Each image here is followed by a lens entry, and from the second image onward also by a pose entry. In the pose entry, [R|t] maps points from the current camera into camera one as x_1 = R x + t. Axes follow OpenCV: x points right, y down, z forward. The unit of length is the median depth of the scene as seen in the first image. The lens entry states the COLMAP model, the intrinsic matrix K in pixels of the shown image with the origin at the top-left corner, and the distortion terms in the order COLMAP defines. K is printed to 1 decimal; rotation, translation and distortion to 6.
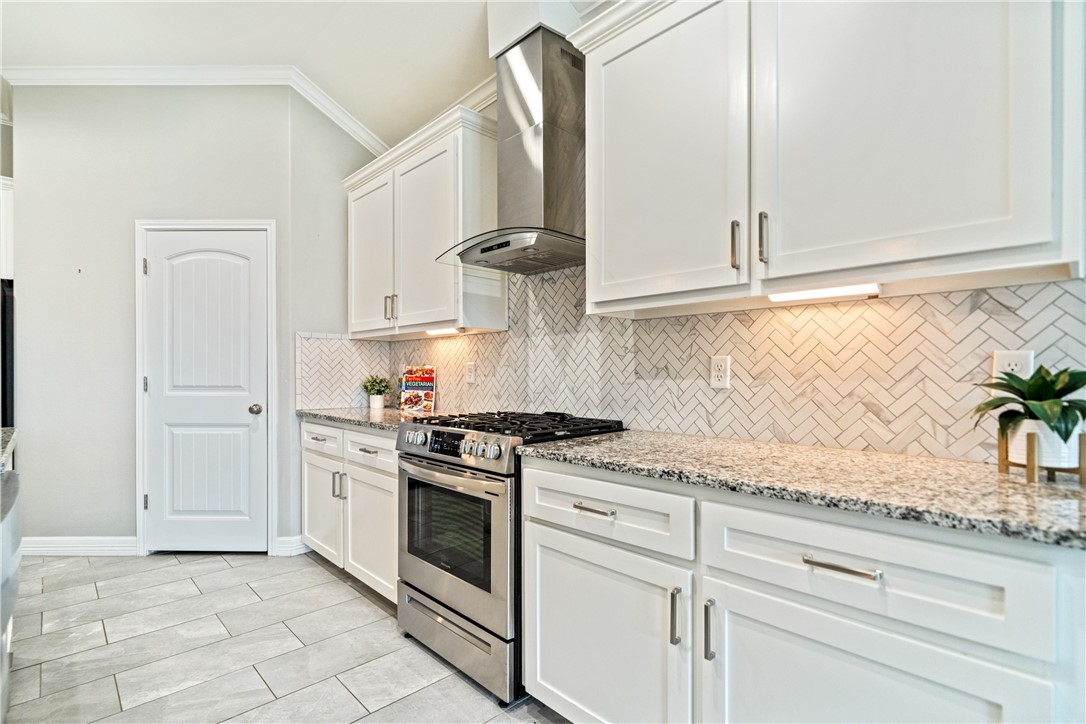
lens RADIAL K [[514.5, 0, 545.8], [0, 514.5, 375.9], [0, 0, 1]] dist [-0.000210, -0.000056]
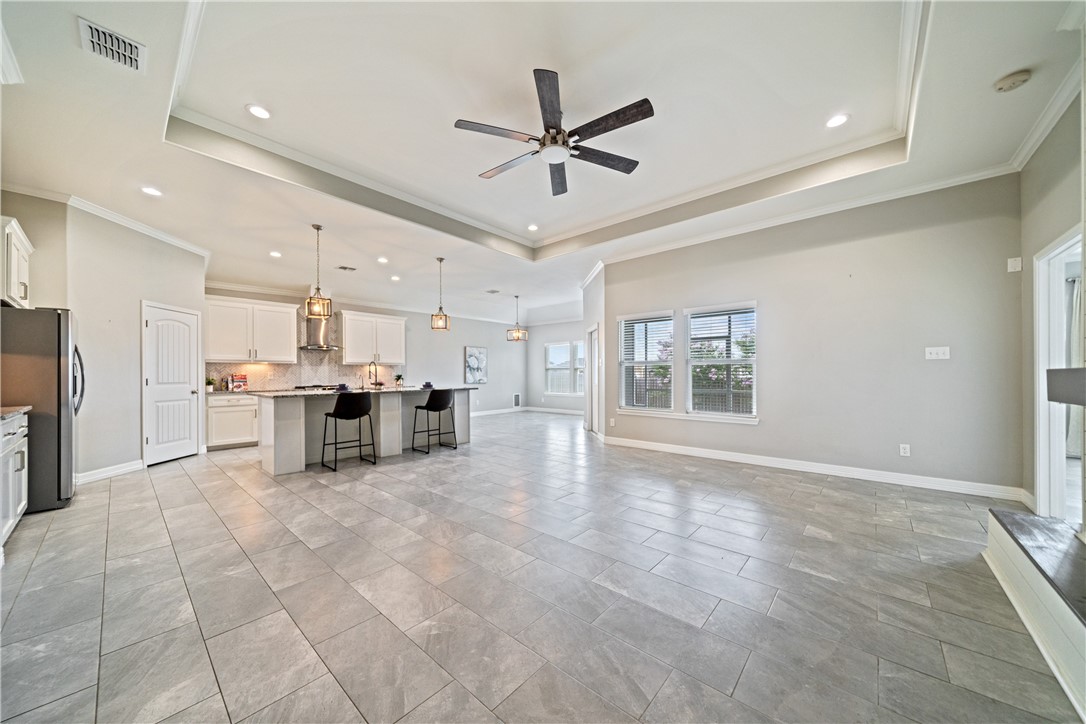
lens RADIAL K [[375.4, 0, 542.5], [0, 375.4, 373.1], [0, 0, 1]] dist [-0.001264, -0.000015]
pose [[-0.085059, 0.004743, 0.996365, -3.299847], [0.014256, 0.999892, -0.003543, 0.011249], [-0.996274, 0.013903, -0.085118, -0.583007]]
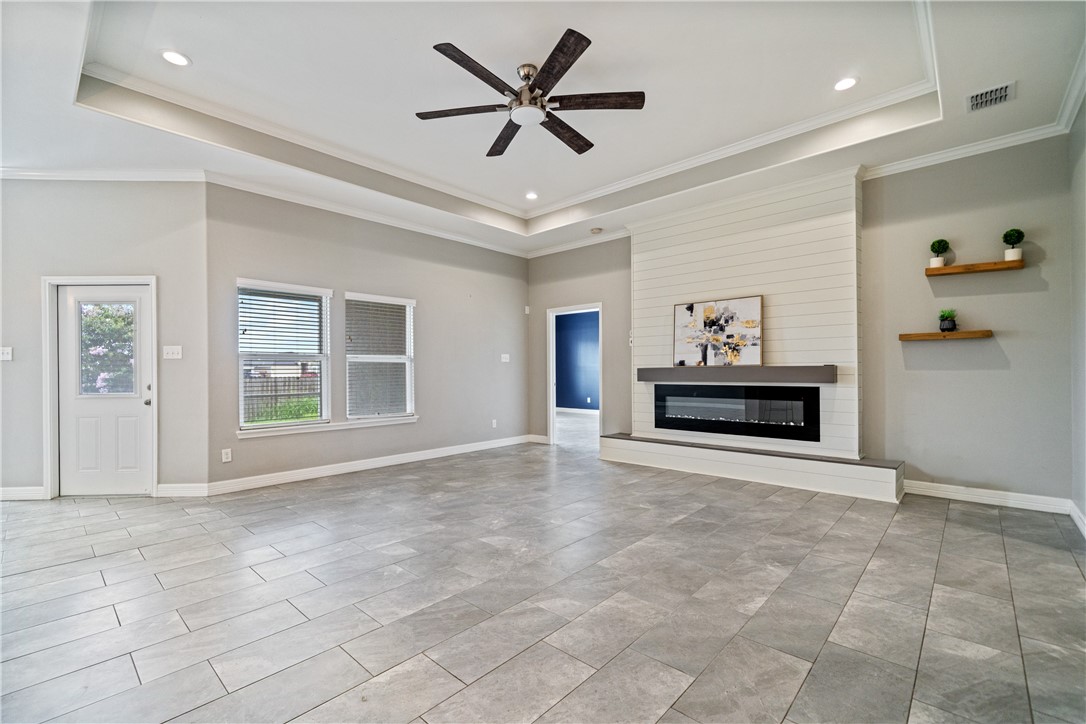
lens RADIAL K [[470.0, 0, 539.1], [0, 470.0, 368.0], [0, 0, 1]] dist [0.001021, -0.000169]
pose [[-0.998190, 0.010521, -0.059209, -1.875530], [0.010212, 0.999933, 0.005521, -0.003346], [0.059263, 0.004907, -0.998230, 0.735092]]
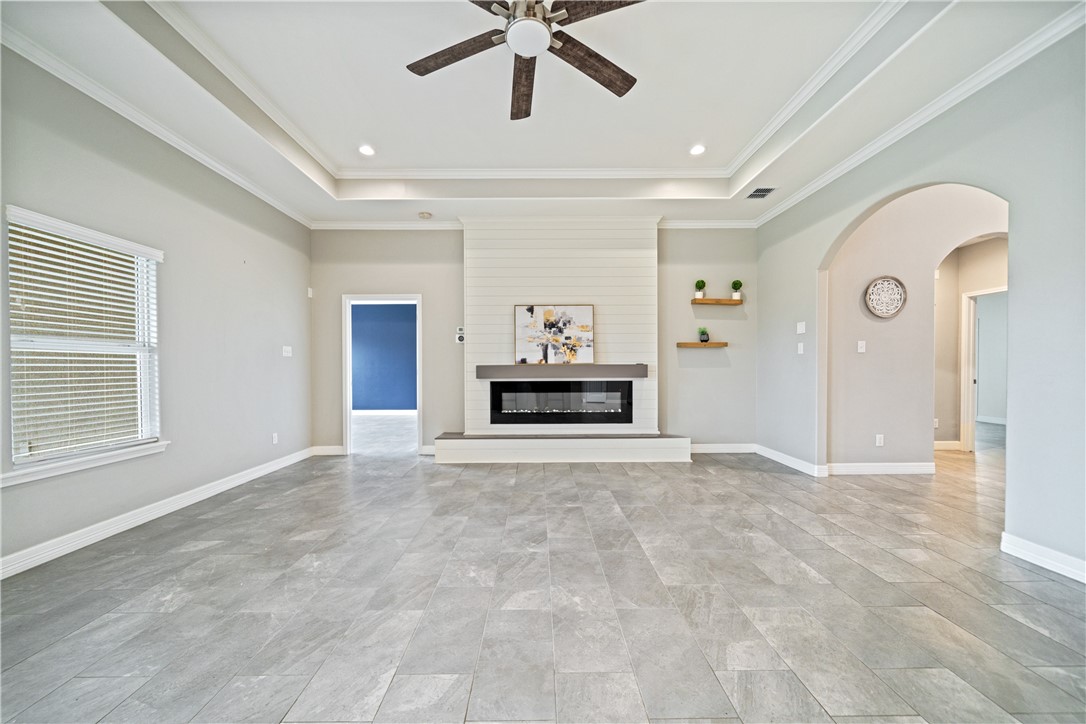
lens RADIAL K [[403.0, 0, 541.9], [0, 403.0, 369.7], [0, 0, 1]] dist [0.000837, -0.000073]
pose [[-0.687479, 0.012391, -0.726099, -1.231018], [-0.000855, 0.999840, 0.017872, 0.000708], [0.726204, 0.012907, -0.687358, -0.041617]]
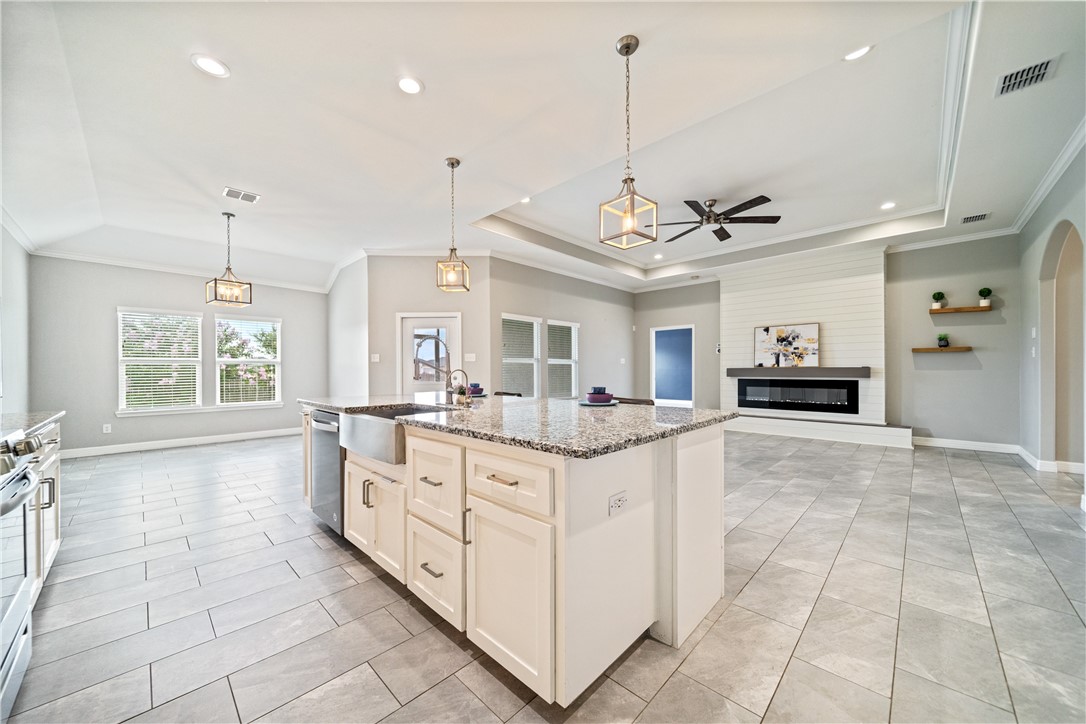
lens RADIAL K [[390.8, 0, 541.7], [0, 390.8, 368.7], [0, 0, 1]] dist [-0.002281, -0.000216]
pose [[-0.999449, 0.005847, -0.032670, -0.904824], [0.005626, 0.999961, 0.006844, -0.010346], [0.032708, 0.006656, -0.999443, 1.432672]]
